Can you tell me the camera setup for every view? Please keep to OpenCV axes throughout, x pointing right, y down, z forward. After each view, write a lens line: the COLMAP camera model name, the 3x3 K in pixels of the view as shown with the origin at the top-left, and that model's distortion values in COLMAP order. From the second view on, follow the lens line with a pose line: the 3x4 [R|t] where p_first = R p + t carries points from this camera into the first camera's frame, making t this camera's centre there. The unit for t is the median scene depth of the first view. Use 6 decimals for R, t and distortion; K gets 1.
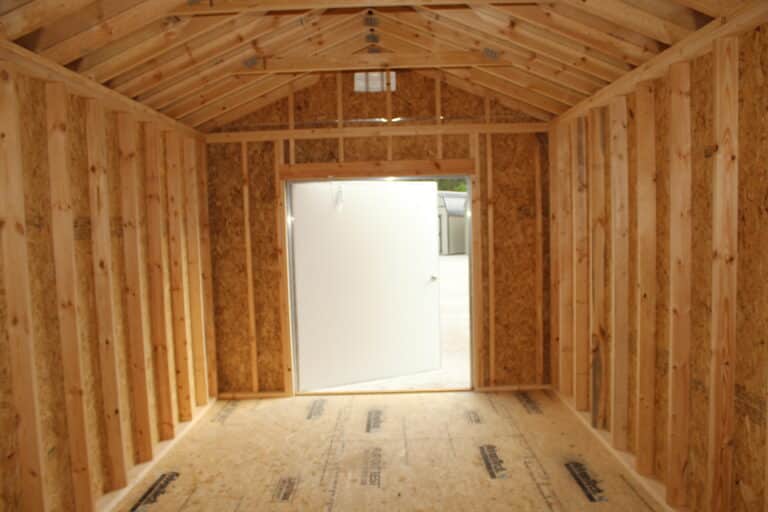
lens RADIAL K [[613.2, 0, 380.3], [0, 613.2, 259.4], [0, 0, 1]] dist [-0.116113, 0.059108]
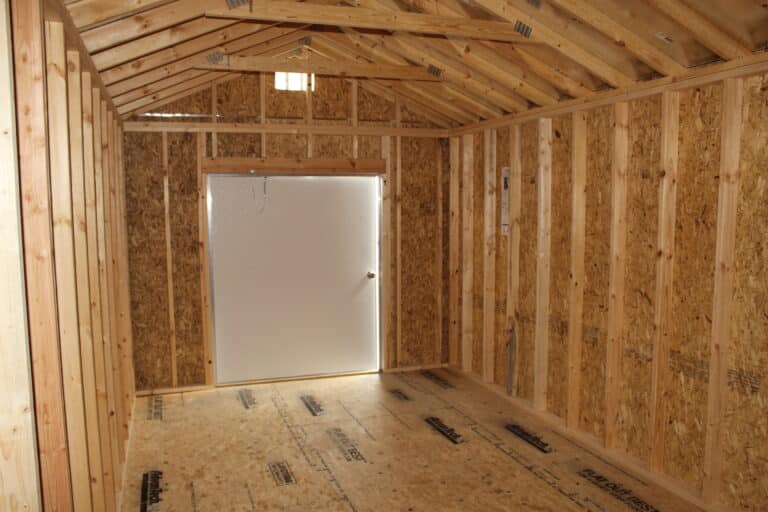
lens RADIAL K [[613.2, 0, 386.2], [0, 613.2, 255.3], [0, 0, 1]] dist [-0.116113, 0.059108]
pose [[0.946951, -0.003723, 0.321356, -0.195590], [-0.000963, 0.999896, 0.014424, -0.009771], [-0.321376, -0.013968, 0.946849, -0.034202]]
